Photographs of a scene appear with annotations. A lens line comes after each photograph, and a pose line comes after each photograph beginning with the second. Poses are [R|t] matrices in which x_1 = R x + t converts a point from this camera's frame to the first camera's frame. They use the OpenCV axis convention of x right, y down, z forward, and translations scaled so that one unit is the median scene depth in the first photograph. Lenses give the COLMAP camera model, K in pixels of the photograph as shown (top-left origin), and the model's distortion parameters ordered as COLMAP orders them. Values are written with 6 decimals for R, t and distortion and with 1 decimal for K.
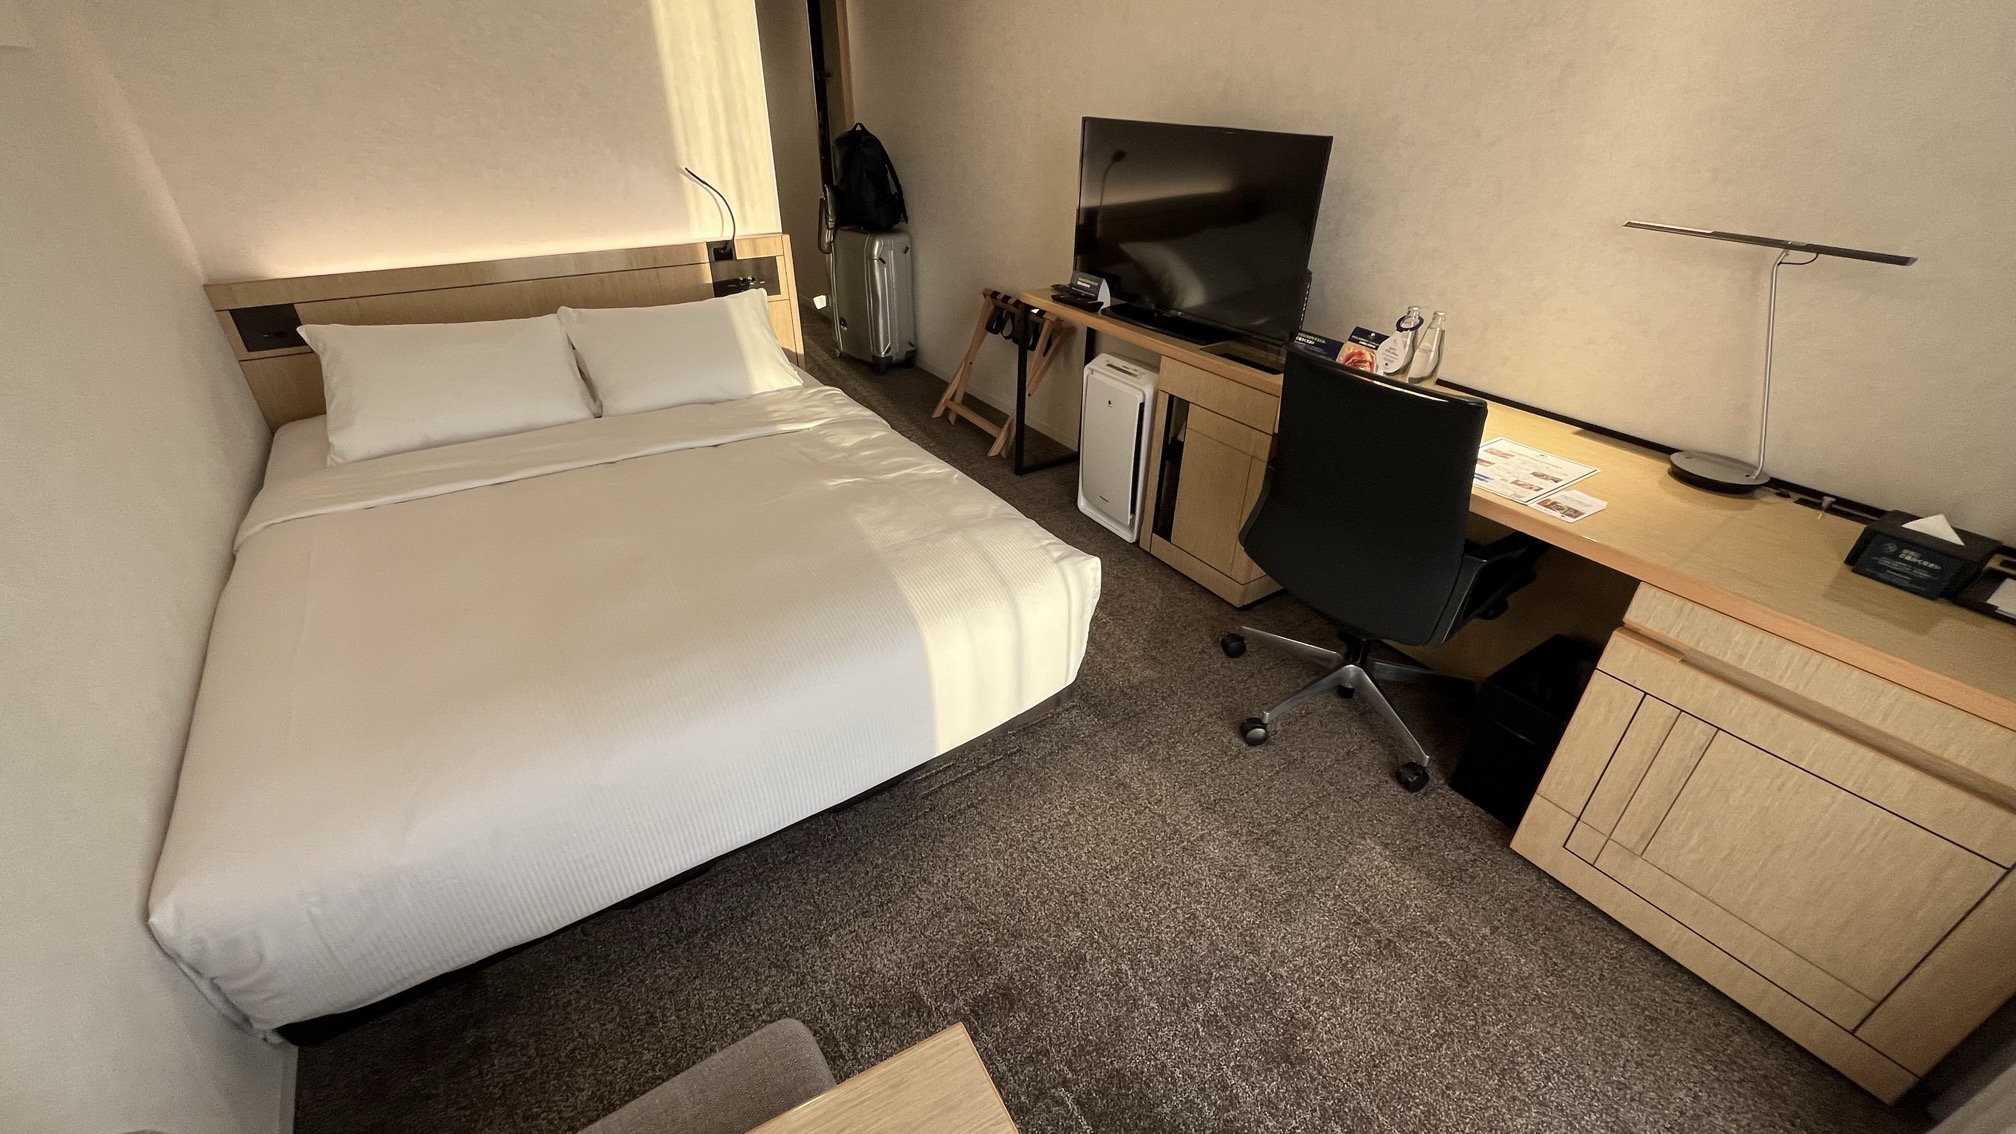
lens RADIAL K [[814.7, 0, 1010.0], [0, 814.7, 570.3], [0, 0, 1]] dist [0.000552, 0.000065]
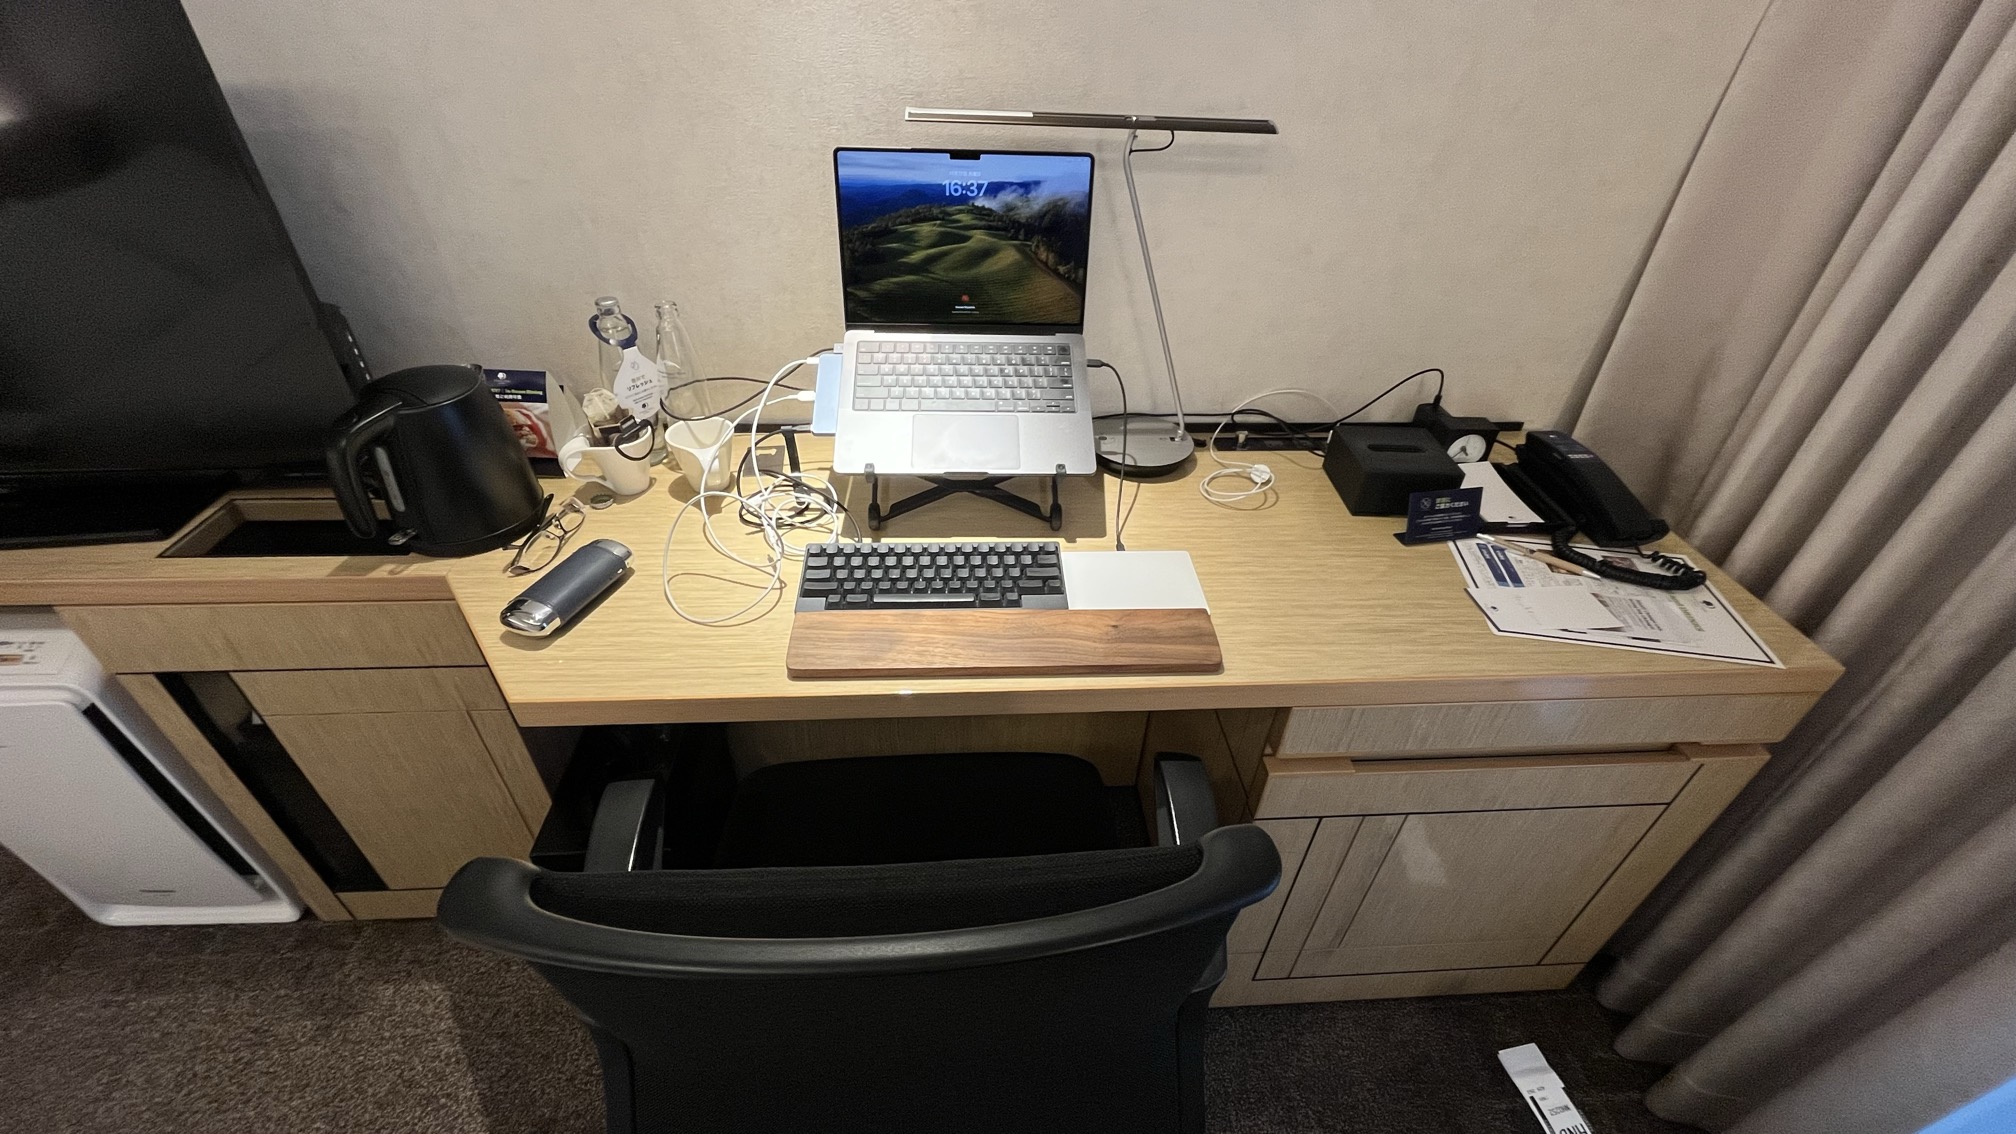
lens RADIAL K [[814.7, 0, 1009.8], [0, 814.7, 561.3], [0, 0, 1]] dist [0.000552, 0.000065]
pose [[0.514950, -0.500333, 0.696055, 0.272623], [0.435377, 0.852119, 0.290416, -0.331533], [-0.738426, 0.153497, 0.656632, 0.696918]]
